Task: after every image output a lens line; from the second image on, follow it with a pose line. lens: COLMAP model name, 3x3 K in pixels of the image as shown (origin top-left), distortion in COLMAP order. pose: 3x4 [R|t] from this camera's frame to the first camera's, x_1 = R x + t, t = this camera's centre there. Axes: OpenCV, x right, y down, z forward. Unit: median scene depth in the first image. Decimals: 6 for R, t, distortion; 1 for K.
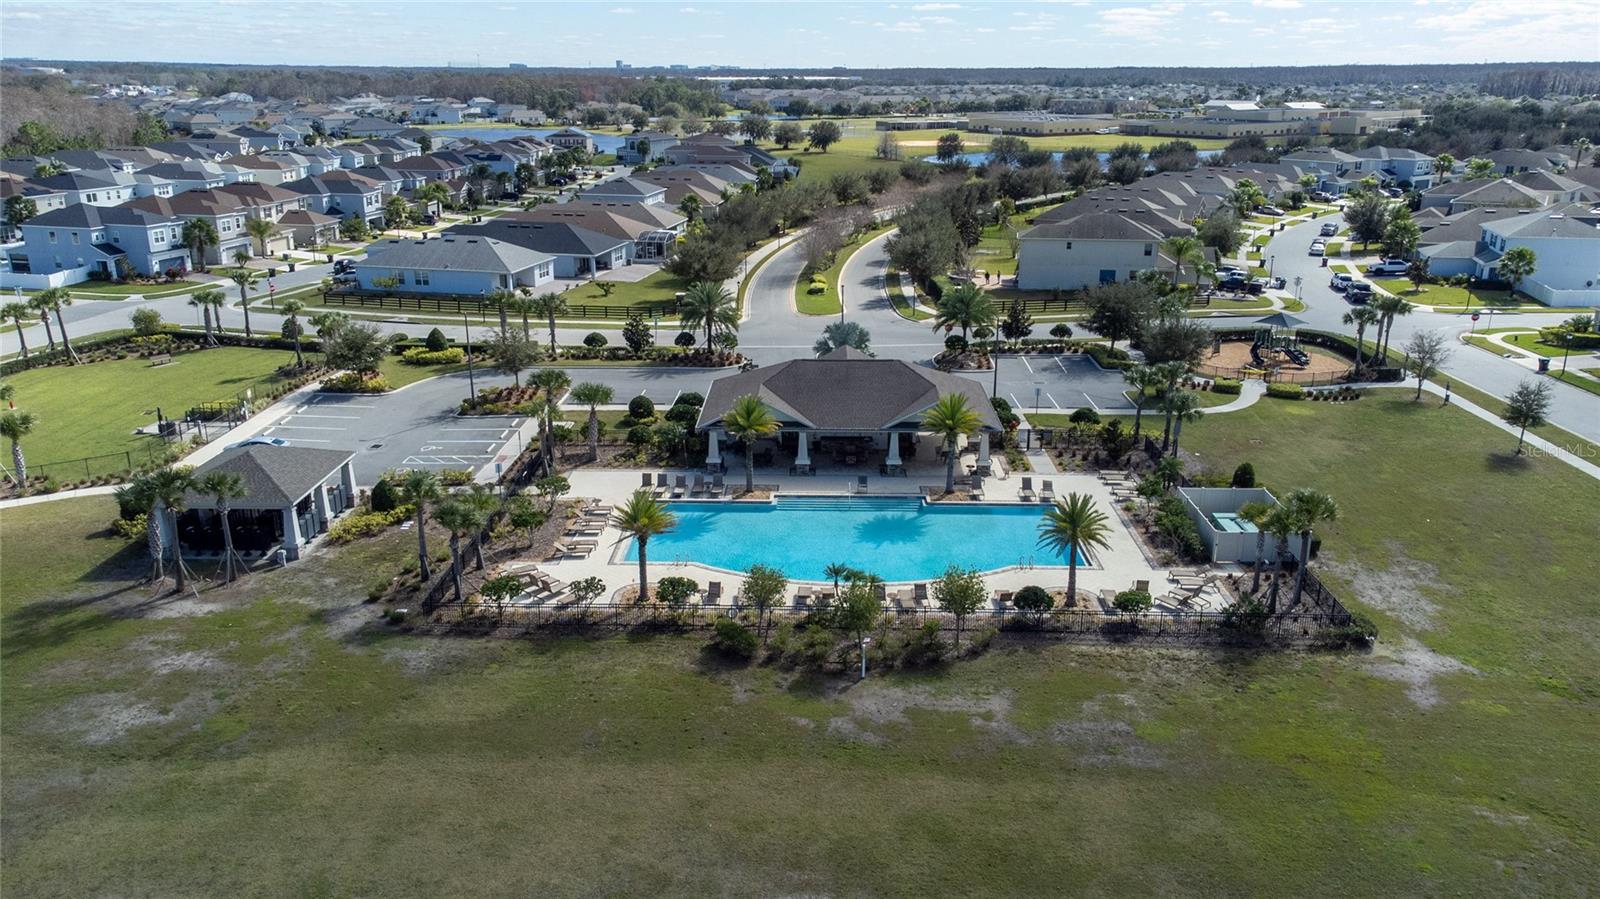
lens RADIAL K [[1241.3, 0, 794.6], [0, 1241.3, 448.0], [0, 0, 1]] dist [0.052431, 0.019321]
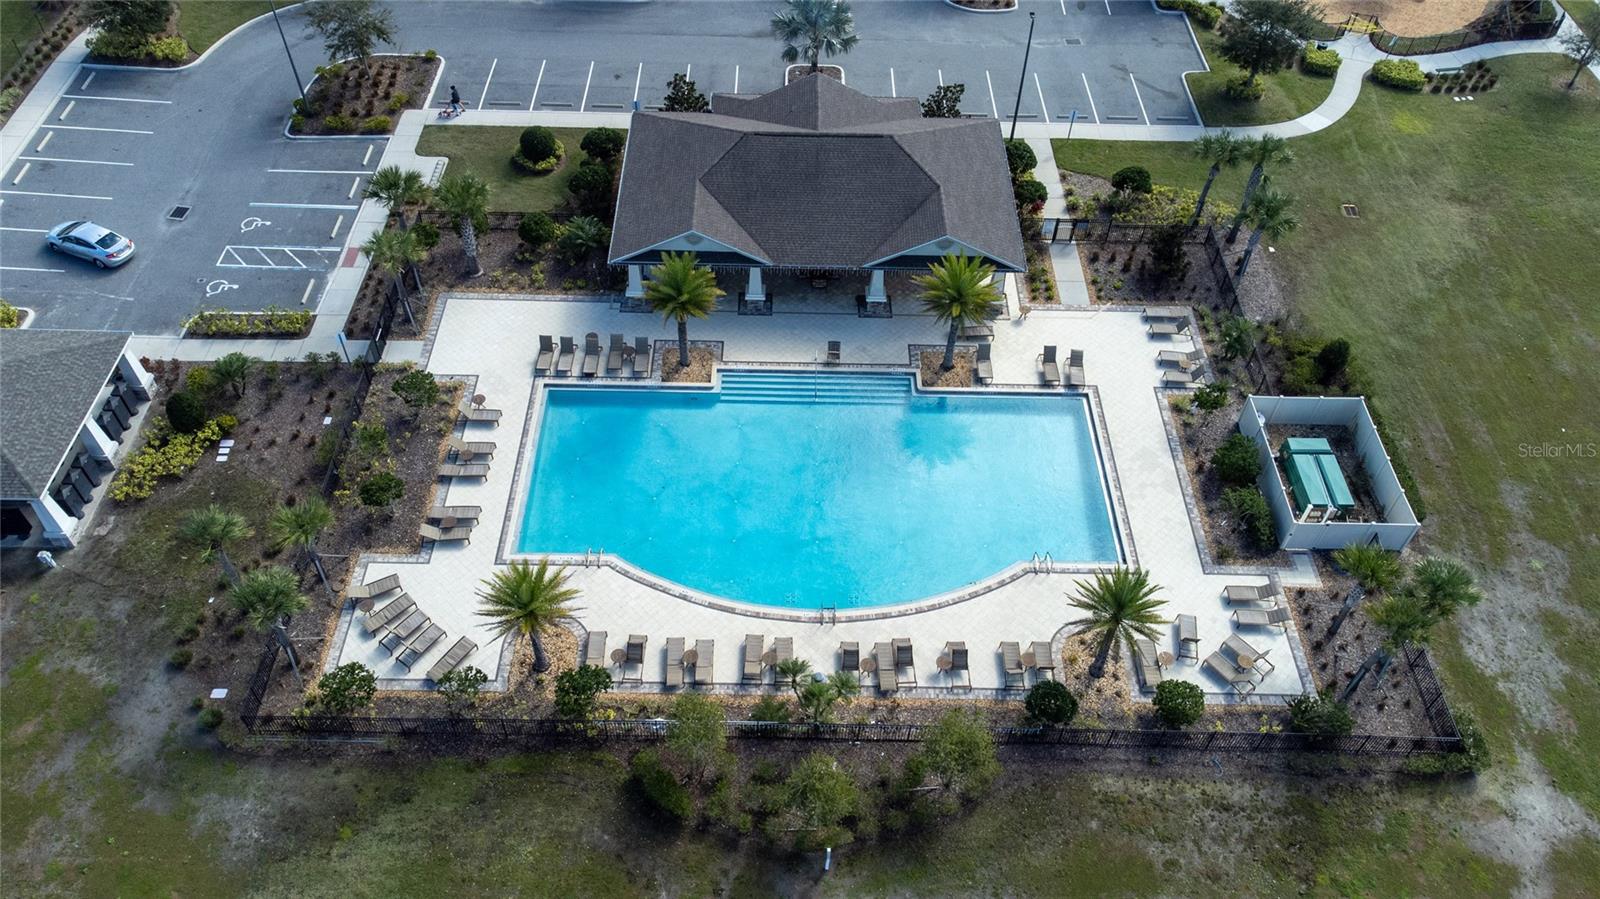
lens RADIAL K [[1241.3, 0, 803.6], [0, 1241.3, 452.1], [0, 0, 1]] dist [0.052431, 0.019321]
pose [[0.999504, -0.004360, 0.031175, 0.012107], [-0.011906, 0.864433, 0.502607, -0.286066], [-0.029140, -0.502729, 0.863953, 0.302180]]
